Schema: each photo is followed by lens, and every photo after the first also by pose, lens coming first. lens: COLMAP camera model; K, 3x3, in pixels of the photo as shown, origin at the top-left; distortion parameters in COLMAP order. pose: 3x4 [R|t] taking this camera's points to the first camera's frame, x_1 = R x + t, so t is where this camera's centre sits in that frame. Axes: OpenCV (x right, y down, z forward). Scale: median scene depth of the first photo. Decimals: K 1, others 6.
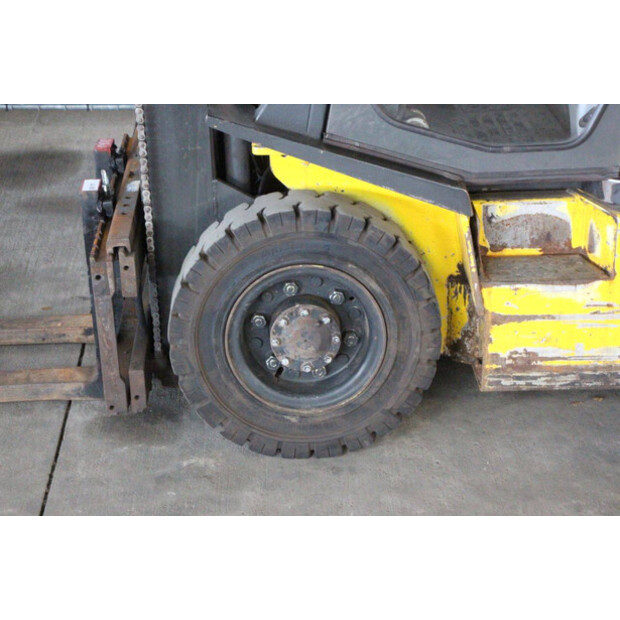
lens RADIAL K [[1457.1, 0, 312.8], [0, 1457.1, 309.1], [0, 0, 1]] dist [0.422027, 0.130896]
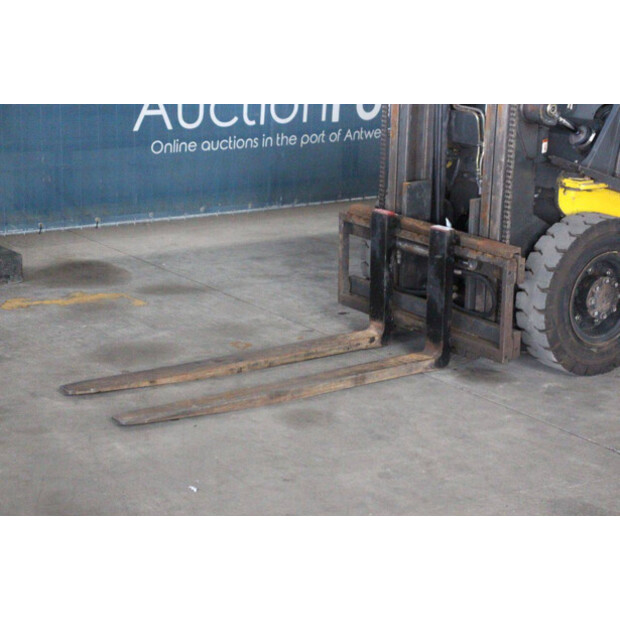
lens RADIAL K [[1457.1, 0, 312.8], [0, 1457.1, 309.1], [0, 0, 1]] dist [0.422027, 0.130896]
pose [[0.829208, -0.109579, 0.548093, -1.198089], [0.175617, 0.982012, -0.069358, 0.090786], [-0.530634, 0.153766, 0.833537, -0.231640]]
